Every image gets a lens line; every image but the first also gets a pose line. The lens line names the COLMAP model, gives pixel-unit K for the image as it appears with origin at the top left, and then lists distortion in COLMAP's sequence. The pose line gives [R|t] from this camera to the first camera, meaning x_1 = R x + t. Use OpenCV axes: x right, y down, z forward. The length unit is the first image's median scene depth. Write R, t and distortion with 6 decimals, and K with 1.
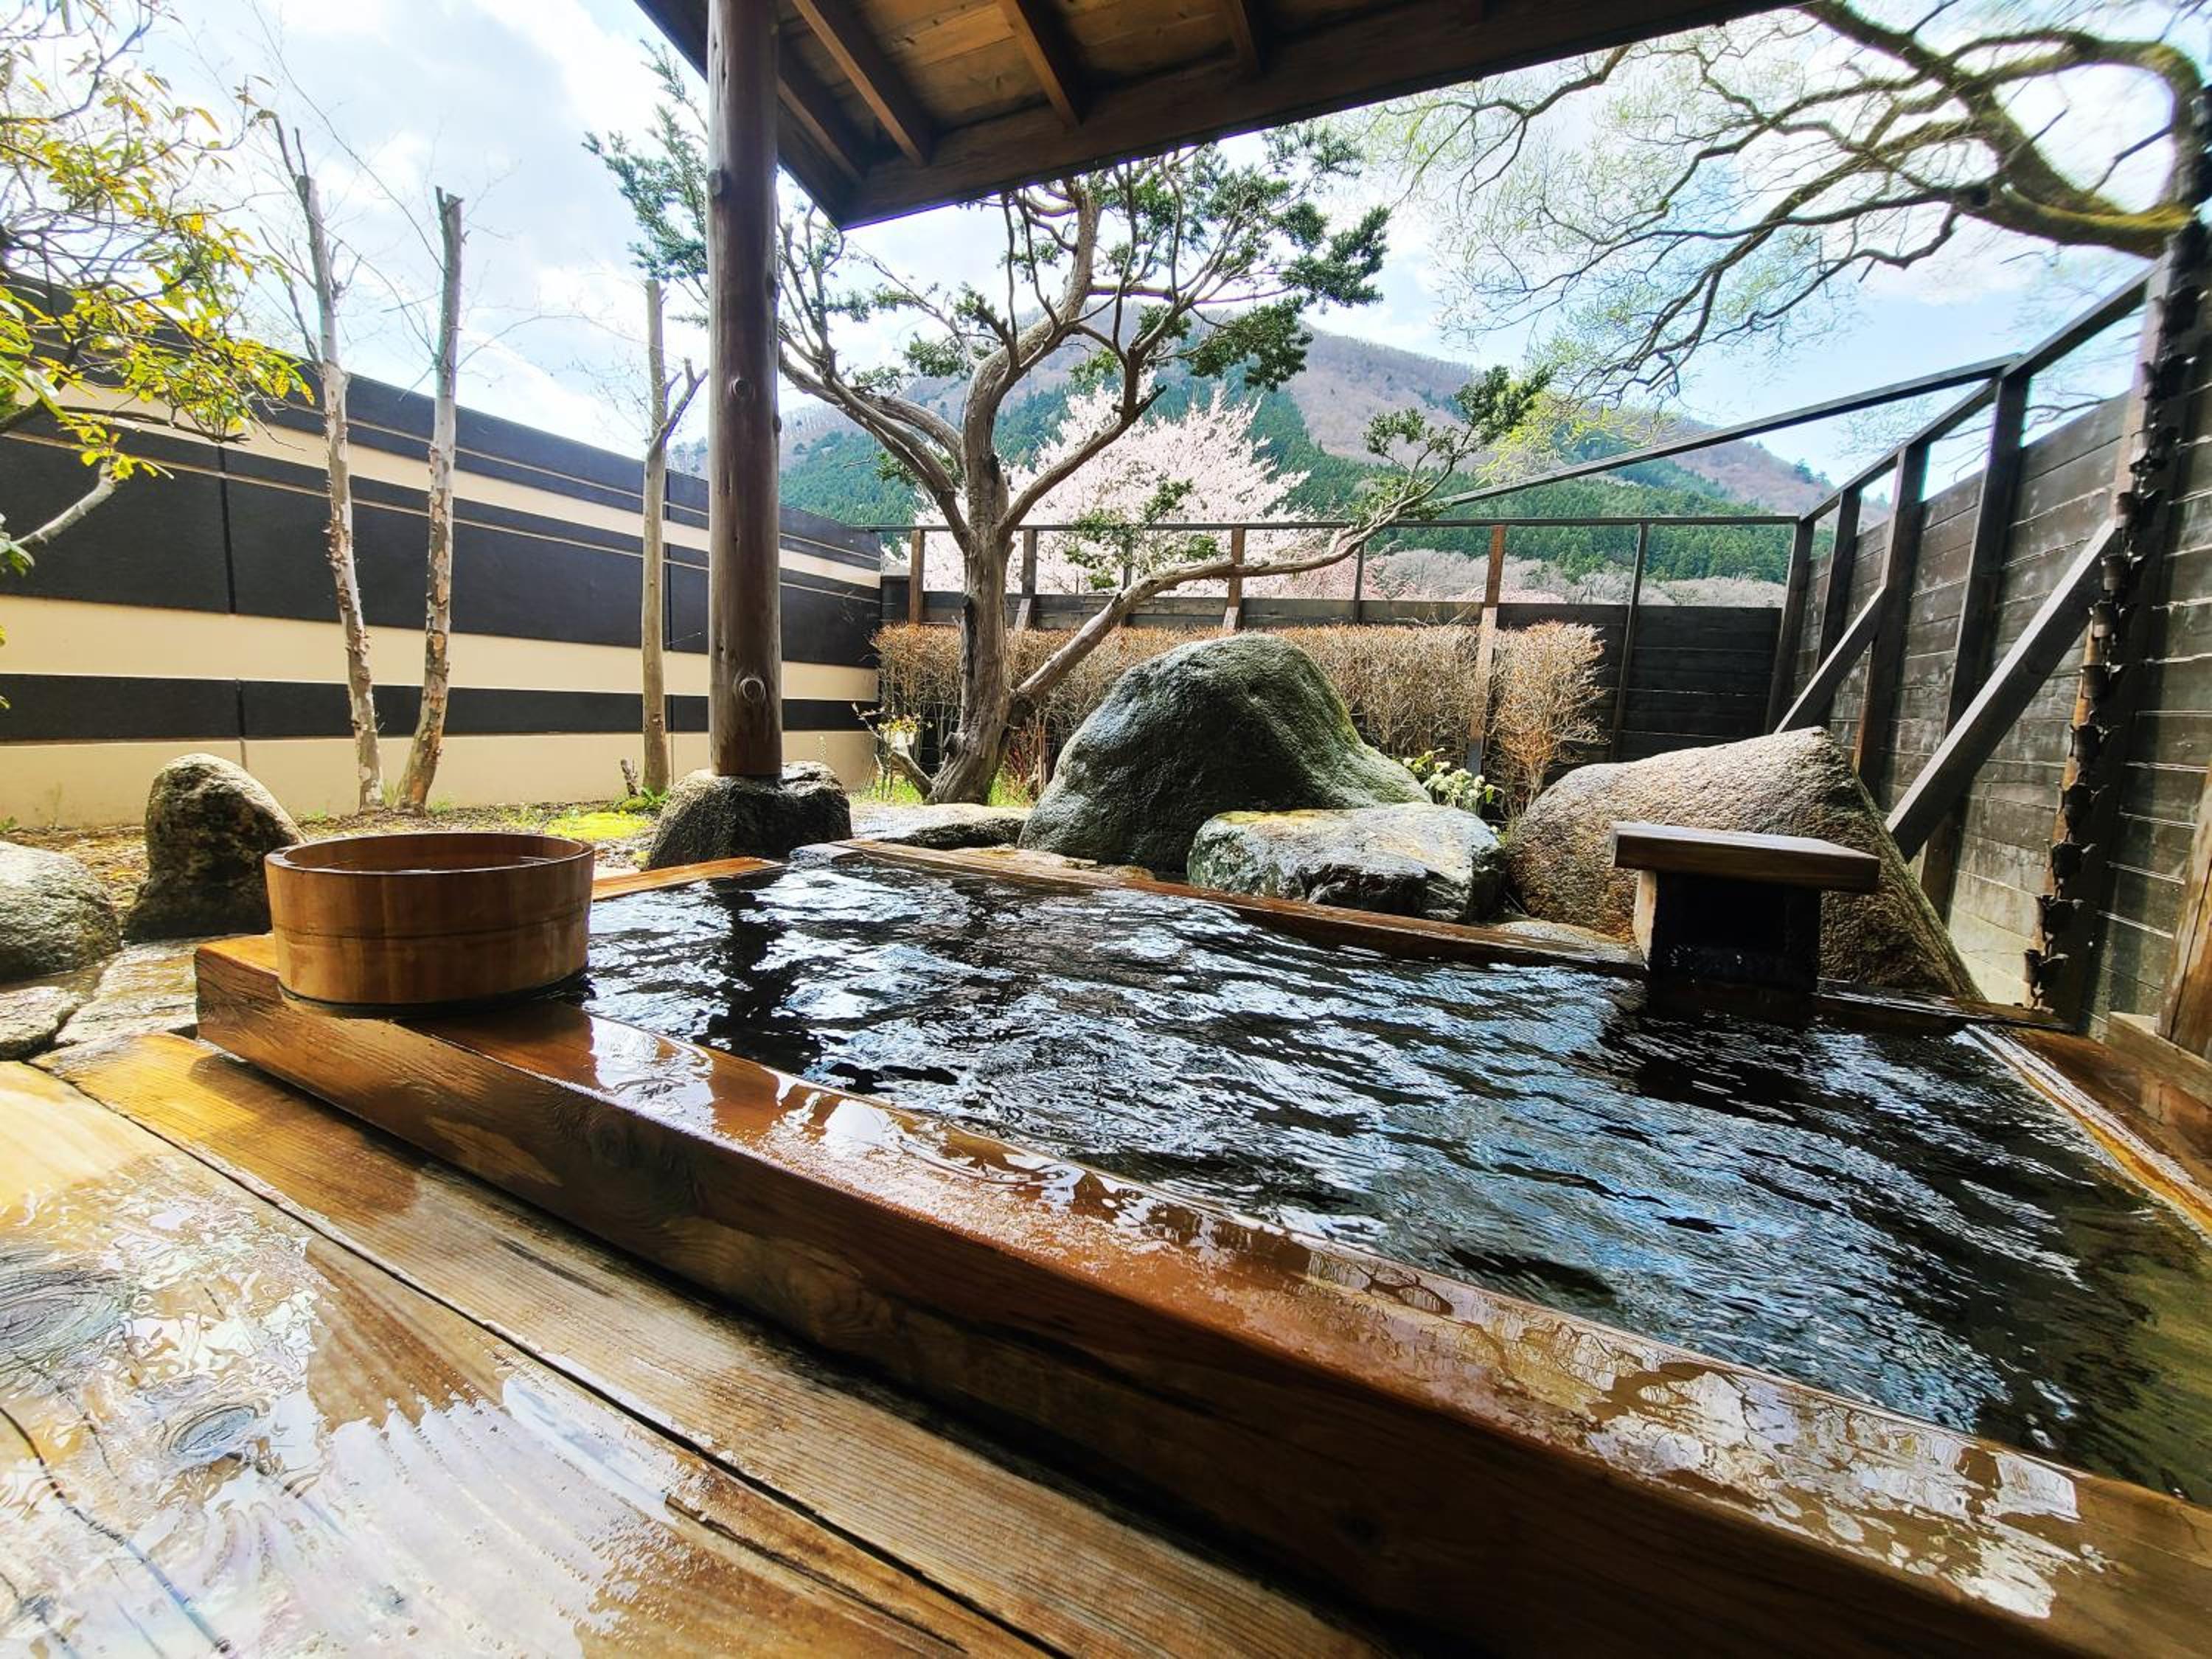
lens RADIAL K [[936.1, 0, 1109.4], [0, 936.1, 828.6], [0, 0, 1]] dist [-0.002108, -0.000644]
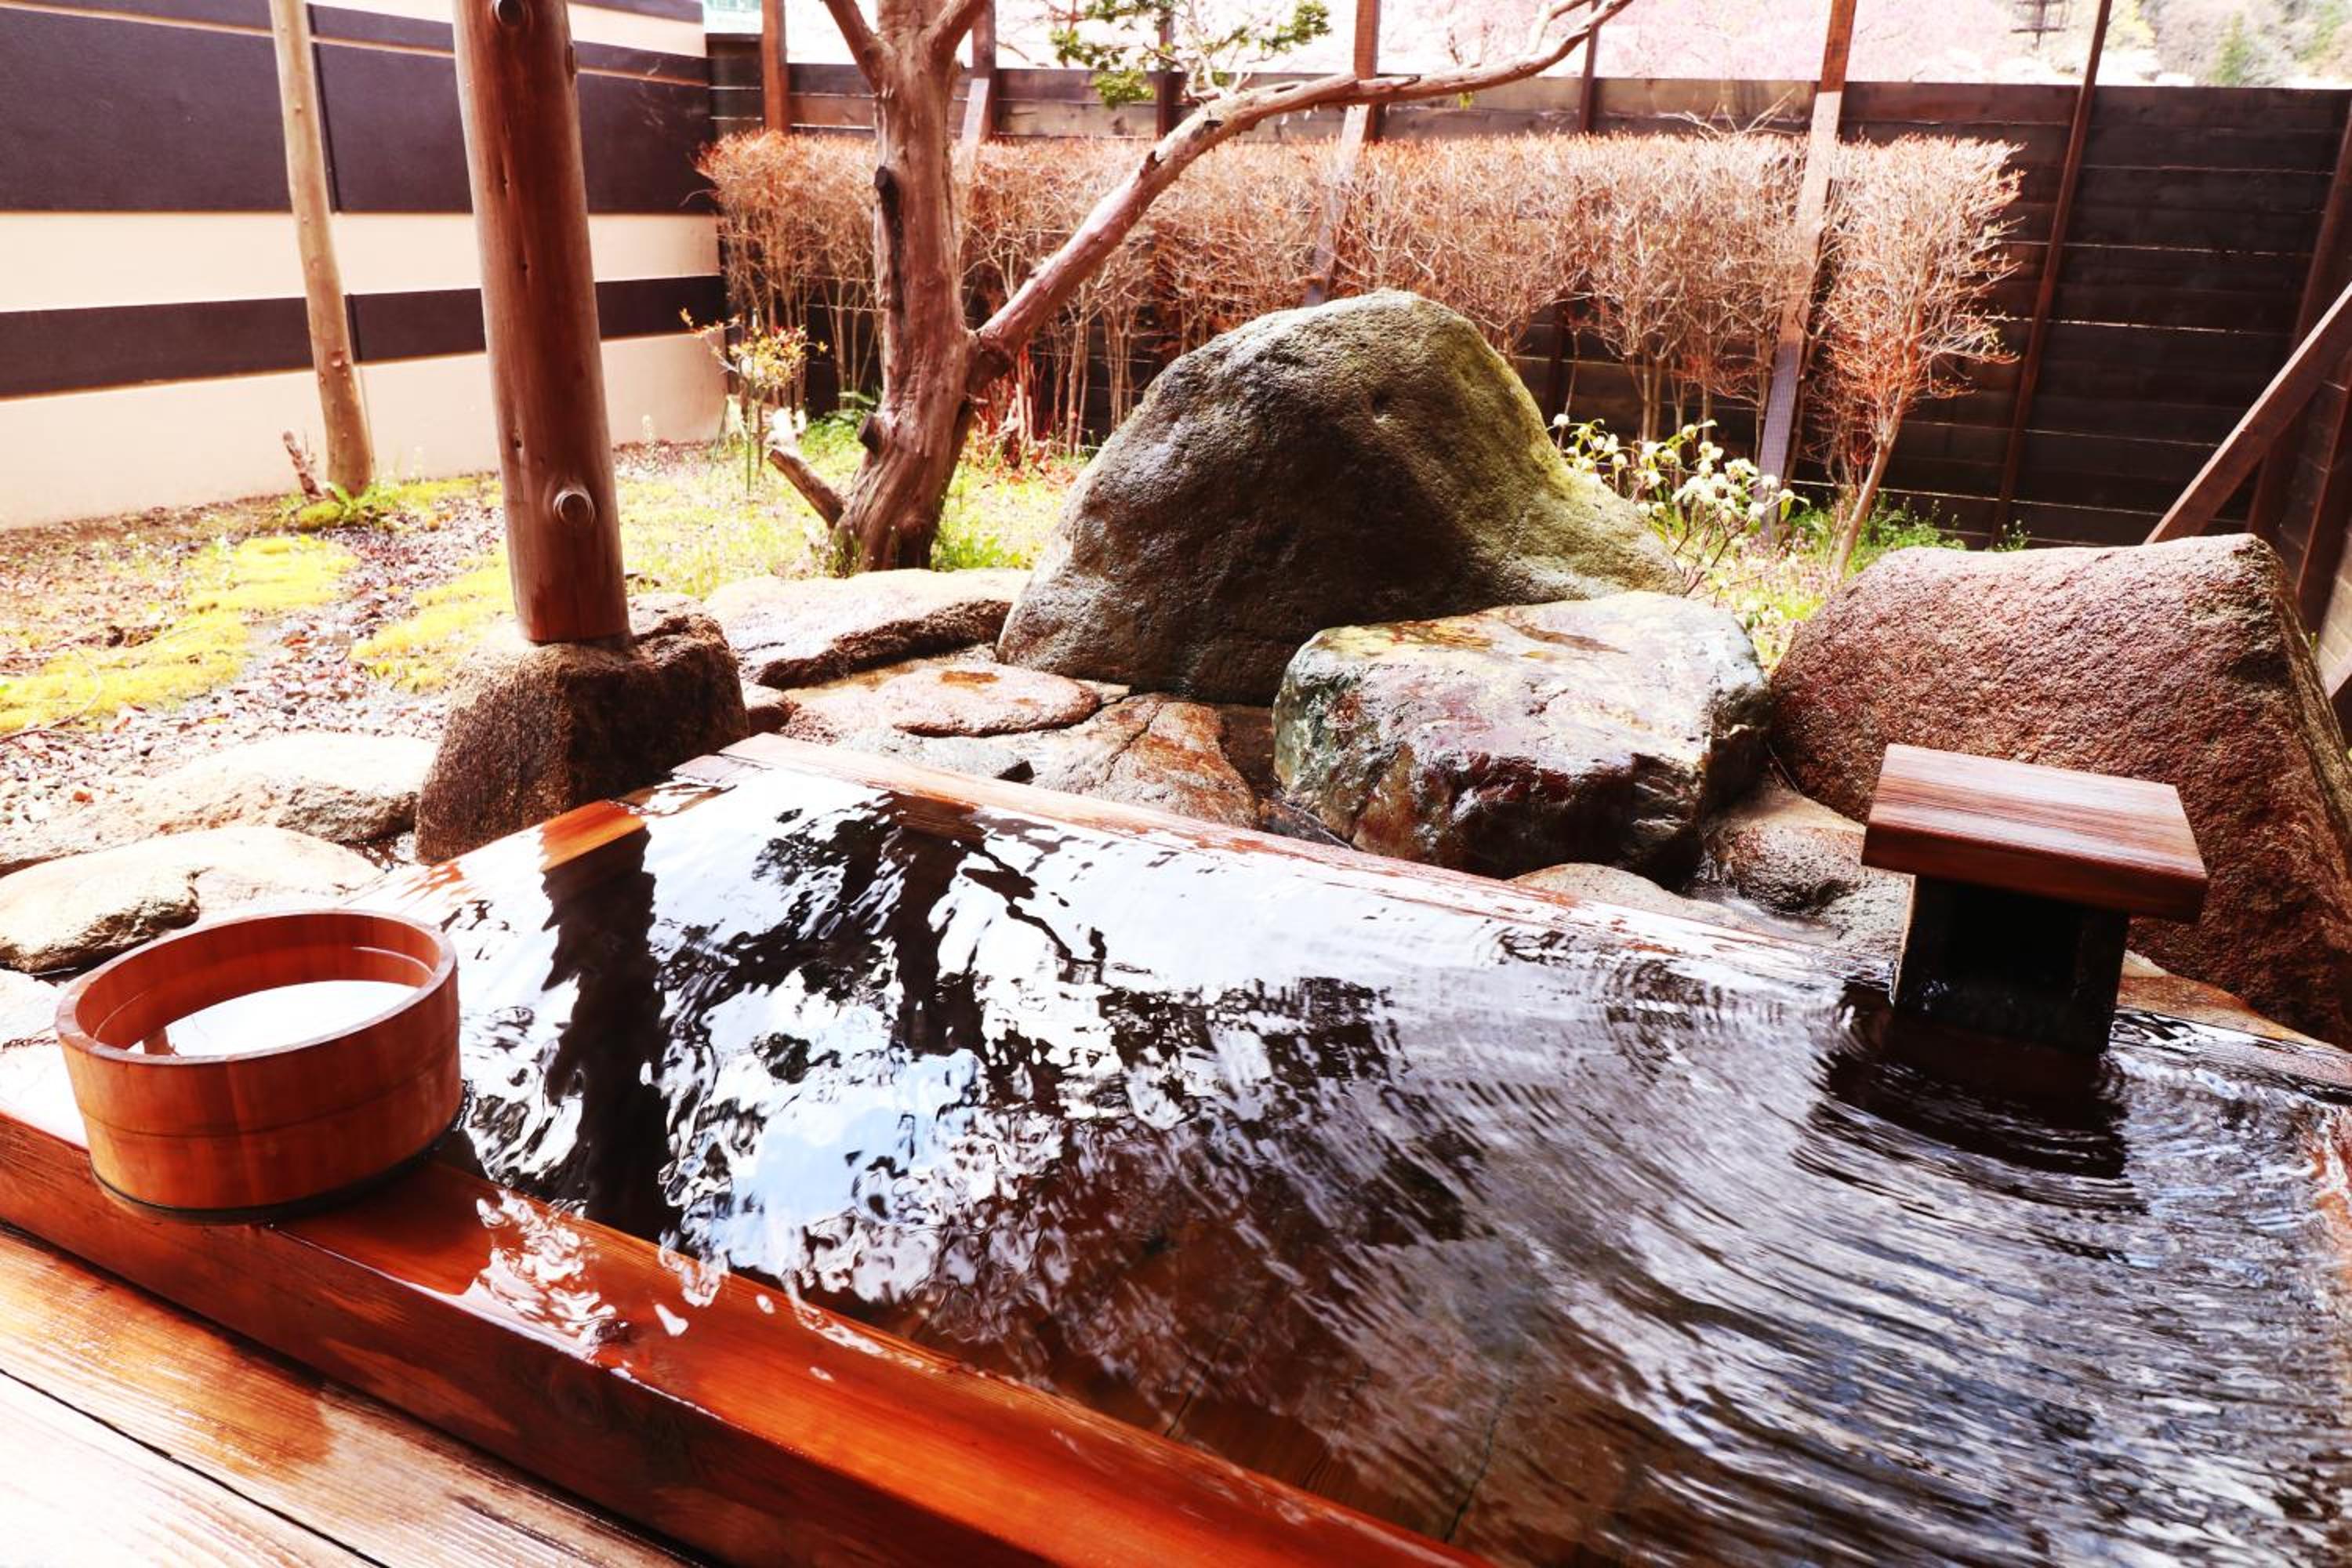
lens RADIAL K [[1684.7, 0, 1169.7], [0, 1684.7, 775.5], [0, 0, 1]] dist [0.004240, -0.002696]
pose [[0.999570, -0.028153, 0.008258, 0.001899], [0.025855, 0.978289, 0.205626, -0.096983], [-0.013868, -0.205324, 0.978596, -0.074235]]
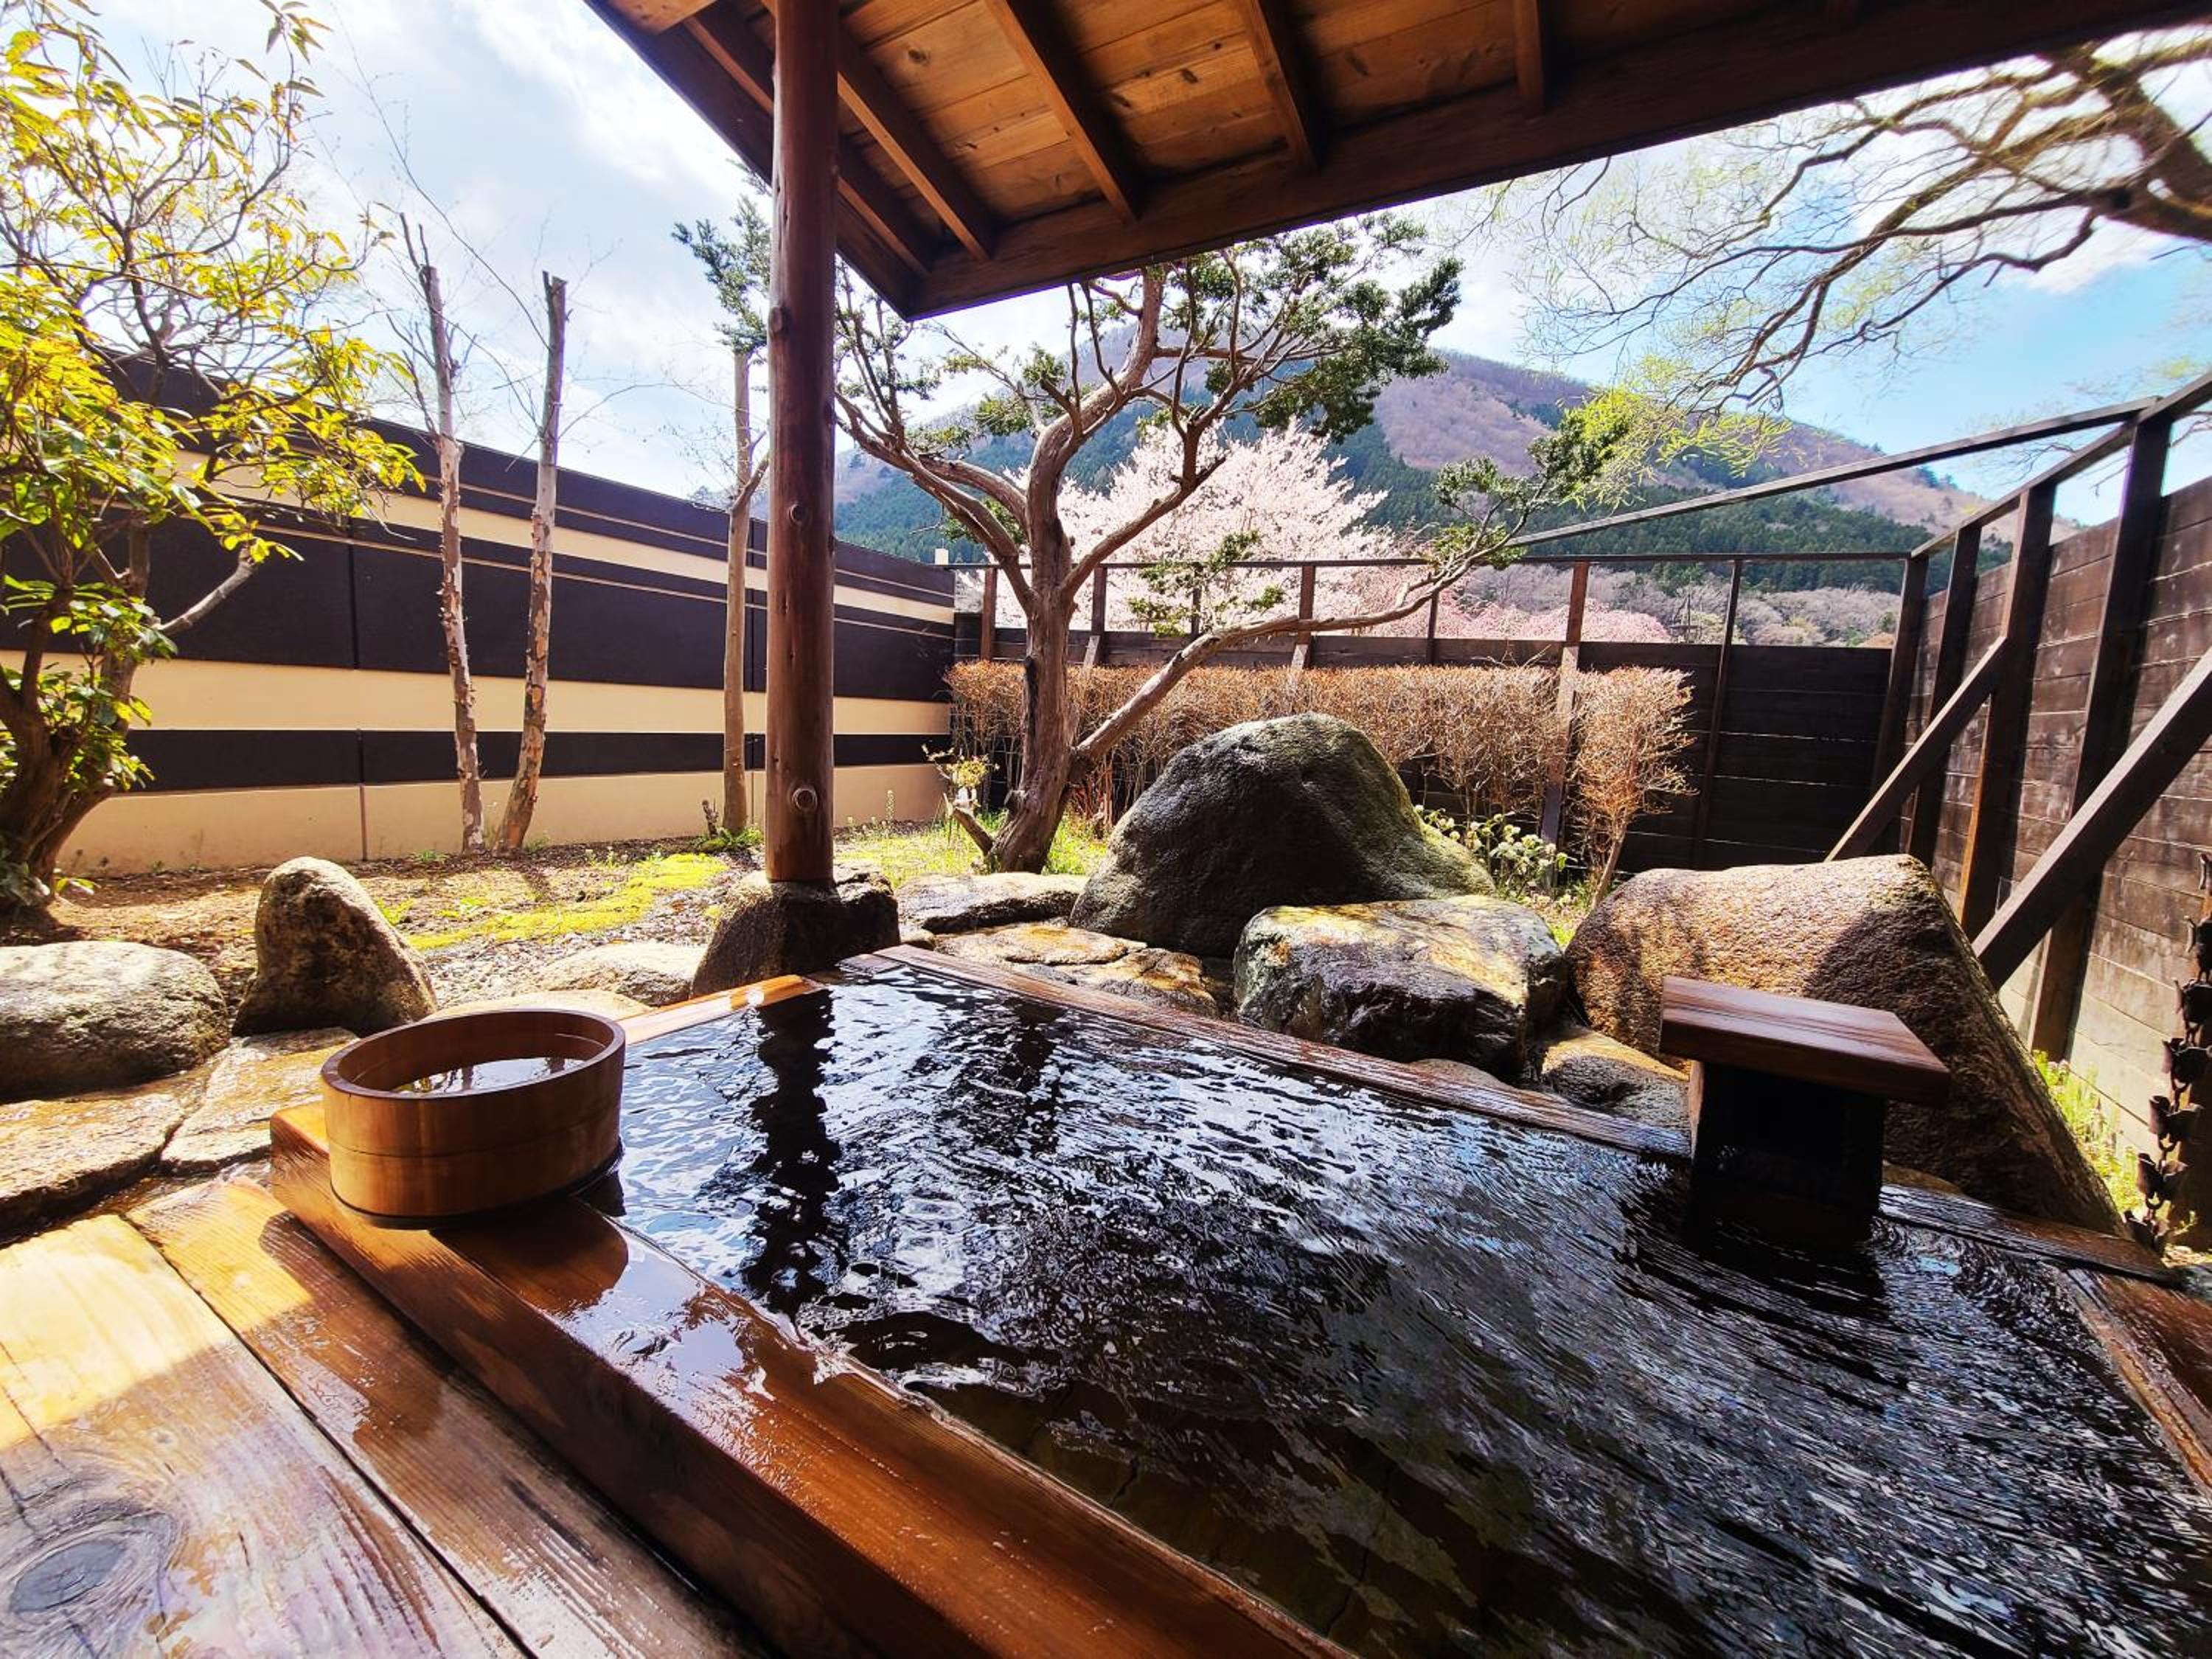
lens RADIAL K [[936.1, 0, 1105.6], [0, 936.1, 823.9], [0, 0, 1]] dist [-0.002108, -0.000644]
pose [[0.996445, 0.011821, -0.083411, 0.017640], [-0.013154, 0.999794, -0.015442, -0.054352], [0.083211, 0.016484, 0.996396, 0.000630]]
